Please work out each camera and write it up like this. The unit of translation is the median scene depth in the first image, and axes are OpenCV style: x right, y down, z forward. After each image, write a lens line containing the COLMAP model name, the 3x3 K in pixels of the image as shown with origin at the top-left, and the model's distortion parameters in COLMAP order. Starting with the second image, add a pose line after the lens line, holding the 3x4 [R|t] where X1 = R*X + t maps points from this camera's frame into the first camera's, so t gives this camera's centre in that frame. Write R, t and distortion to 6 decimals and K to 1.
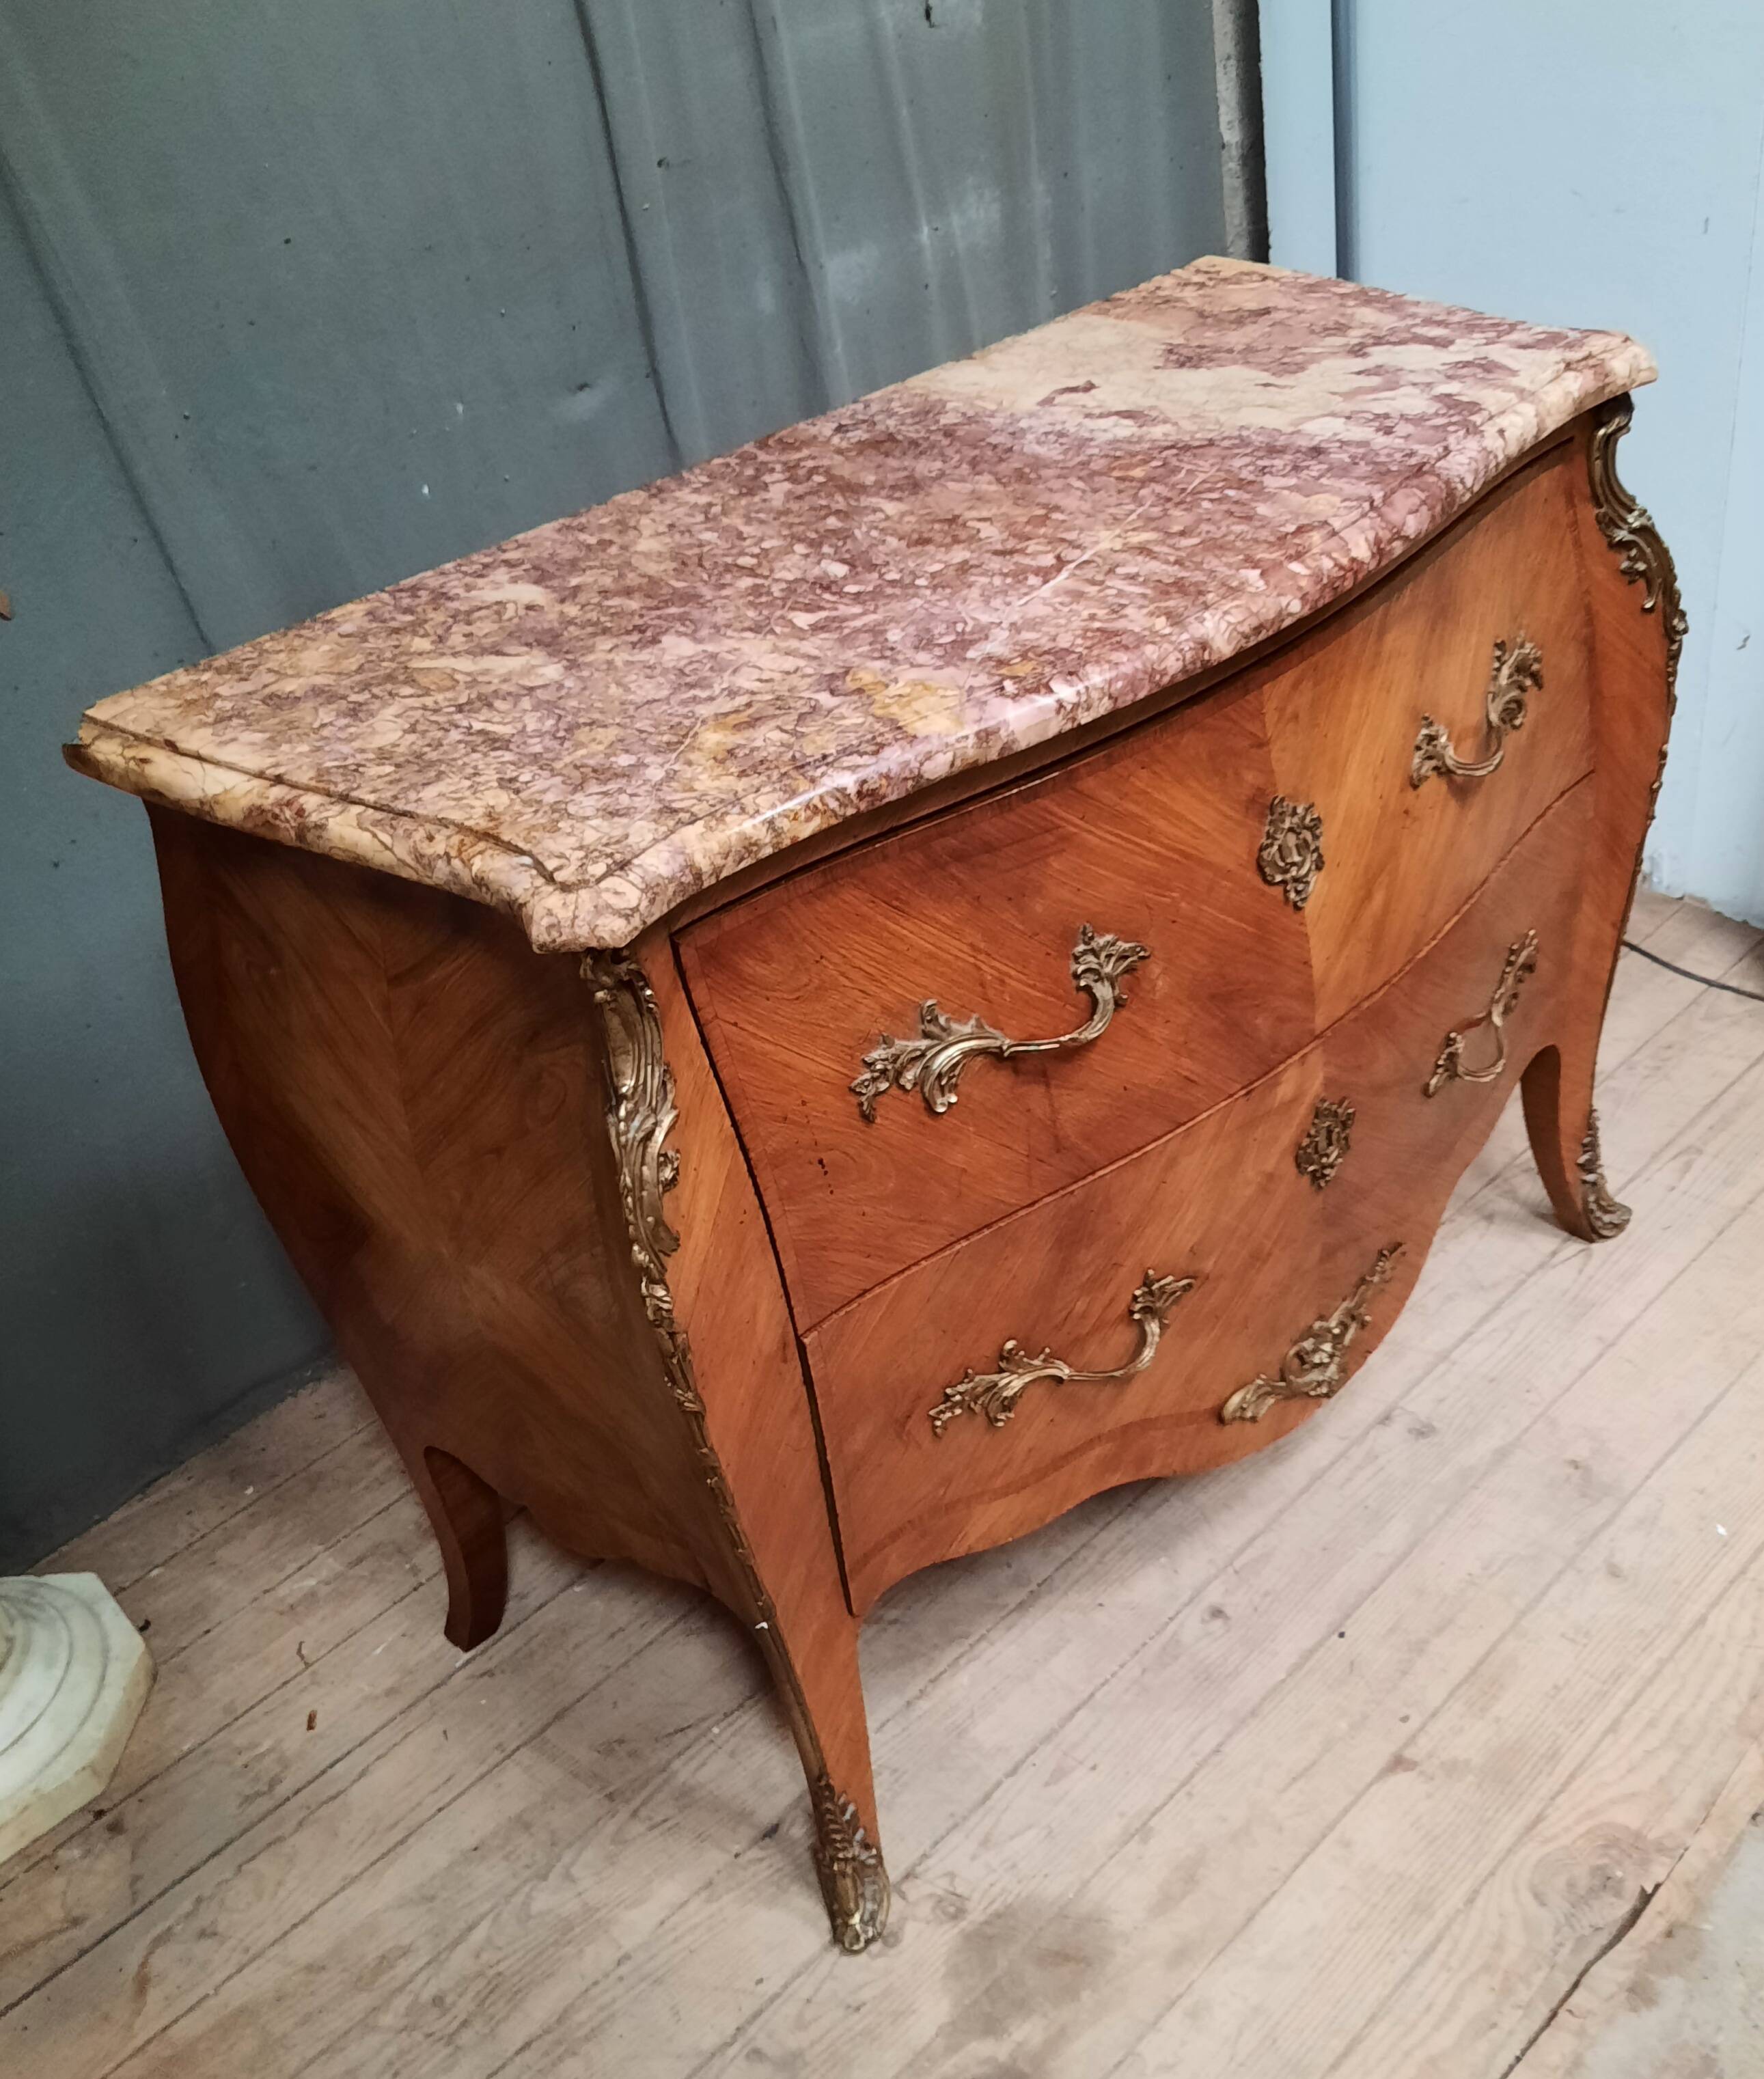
lens RADIAL K [[2009.9, 0, 968.0], [0, 2009.9, 997.1], [0, 0, 1]] dist [0.041856, 0.000000]
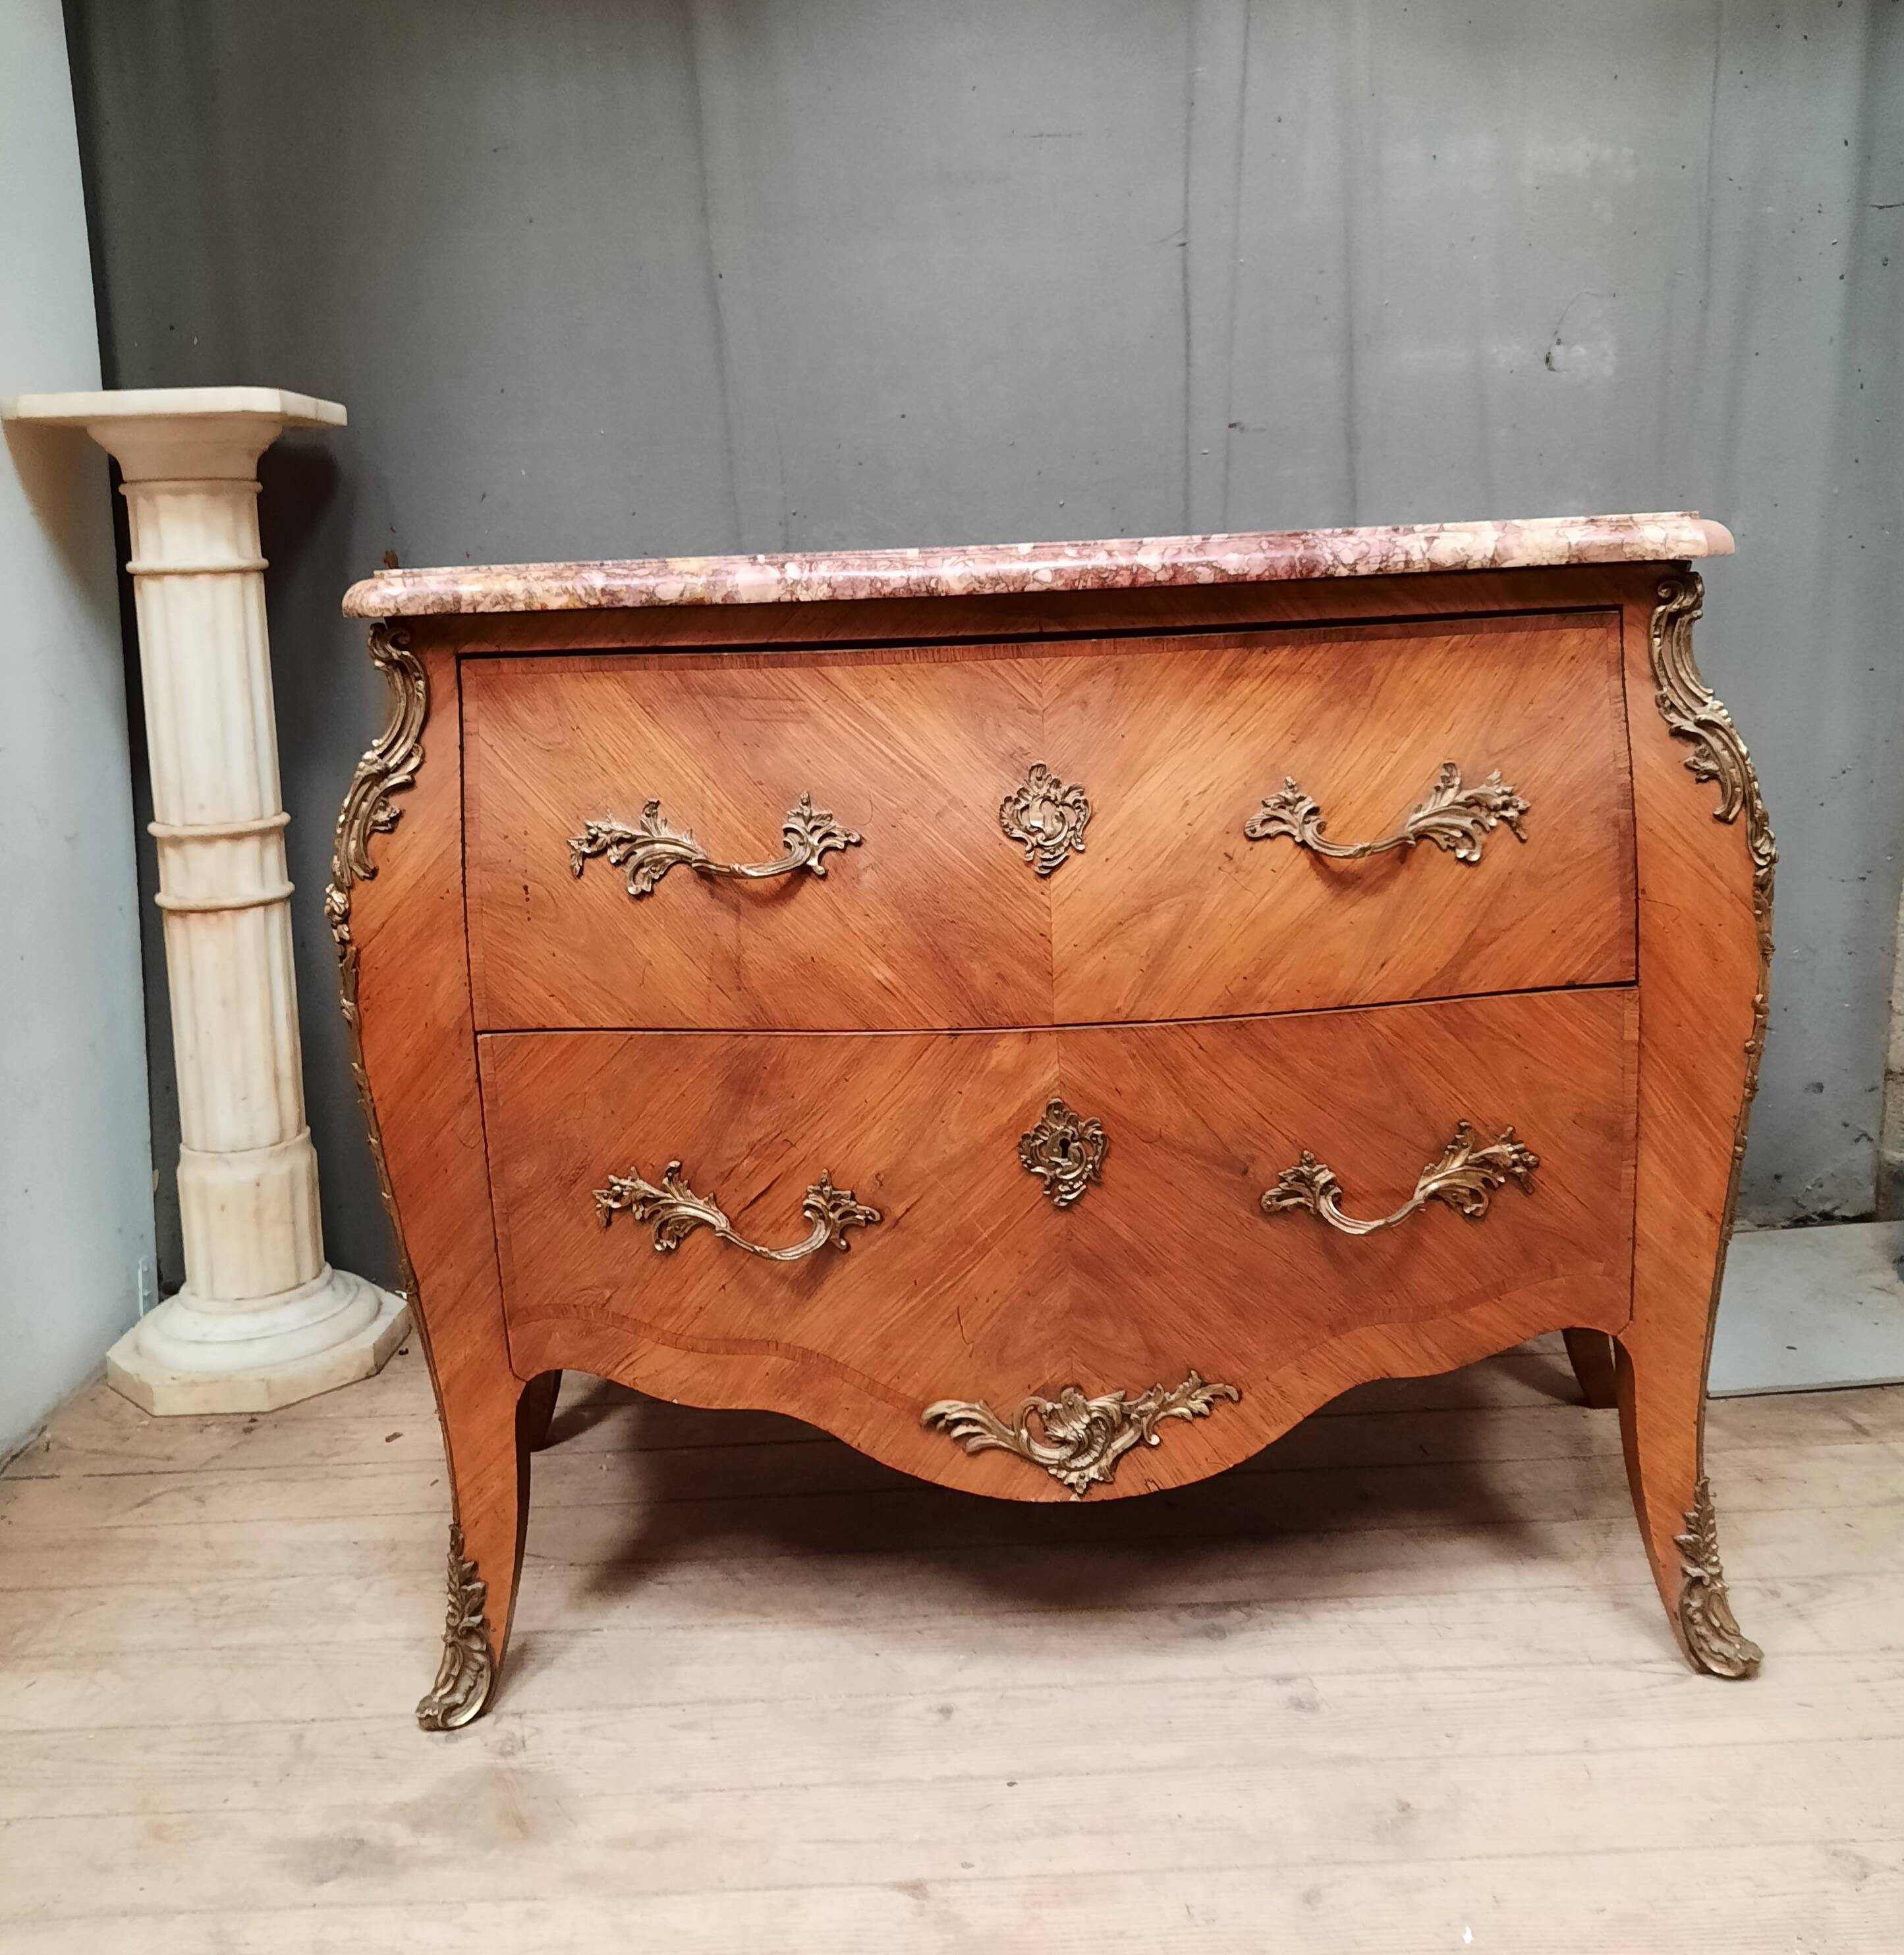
lens RADIAL K [[1965.3, 0, 995.3], [0, 1965.3, 793.4], [0, 0, 1]] dist [0.026620, 0.000000]
pose [[0.725672, 0.188010, -0.661856, 0.802240], [-0.421905, 0.881459, -0.212194, 0.143003], [0.543504, 0.433224, 0.718972, 0.220581]]
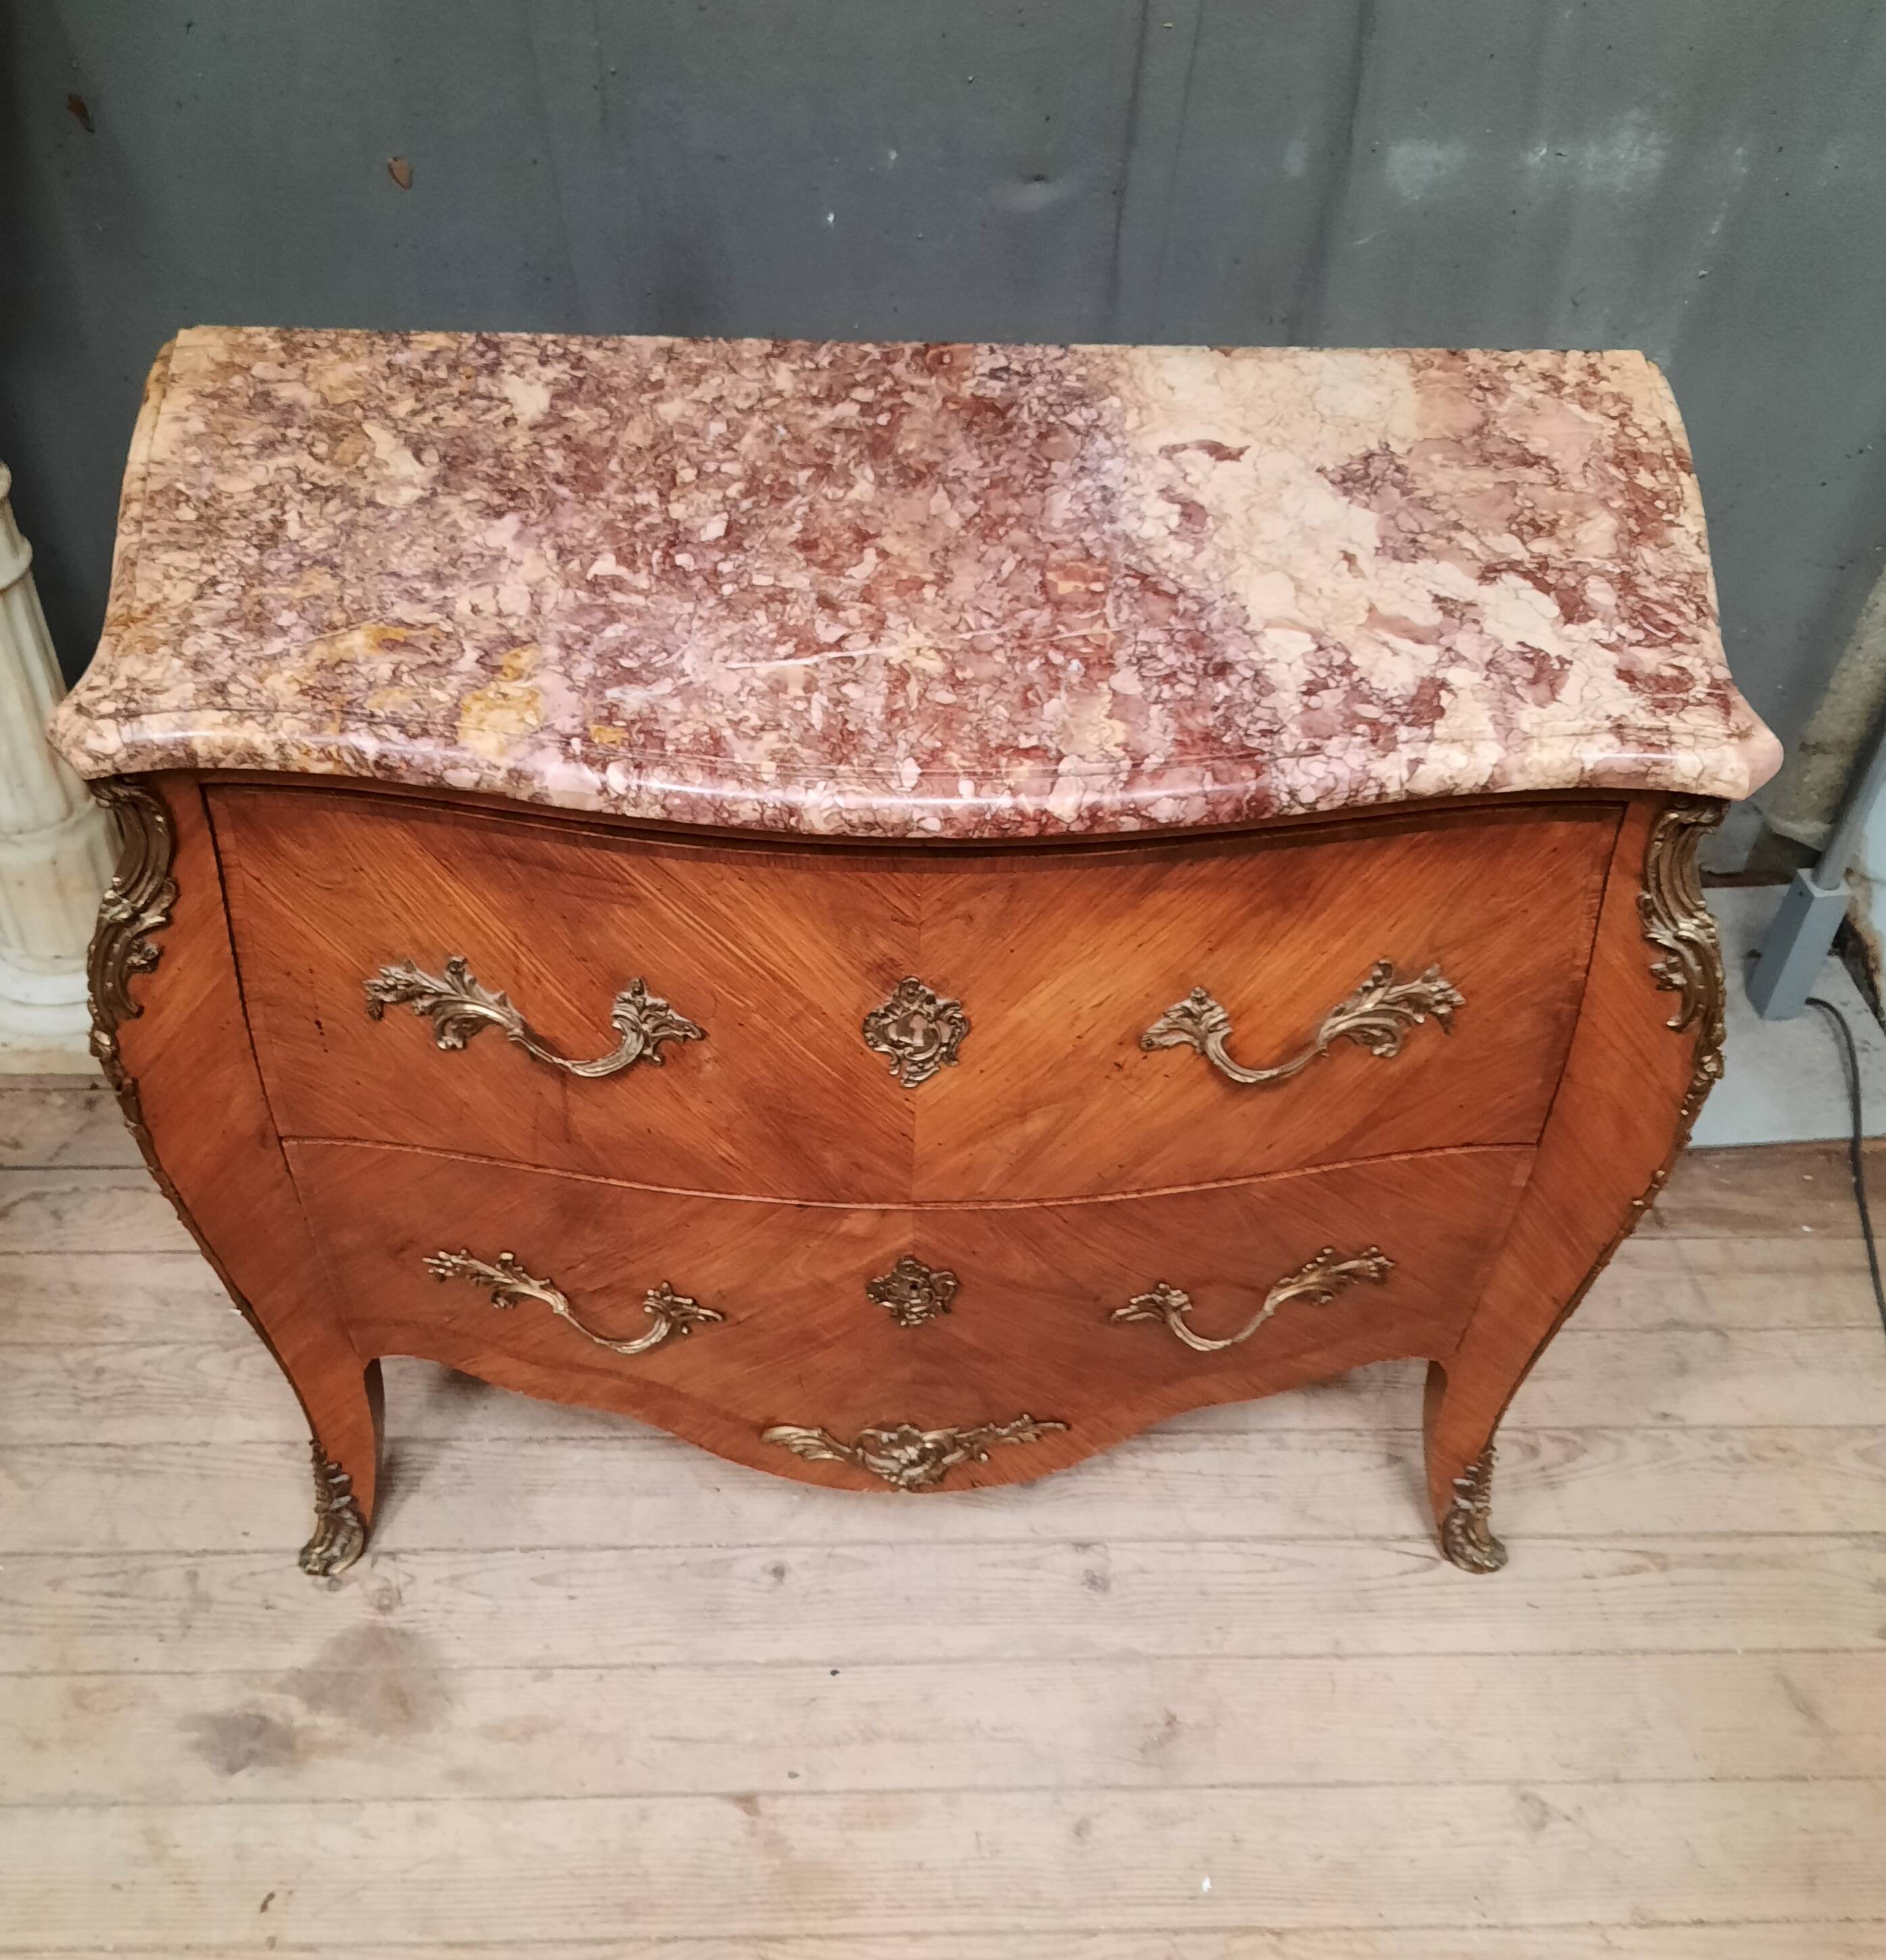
lens RADIAL K [[2011.8, 0, 923.6], [0, 2011.8, 932.9], [0, 0, 1]] dist [0.034398, 0.000000]
pose [[0.725726, 0.561241, -0.397906, 0.492430], [-0.471949, 0.826953, 0.305636, -0.384943], [0.500585, -0.034017, 0.865019, 0.188653]]
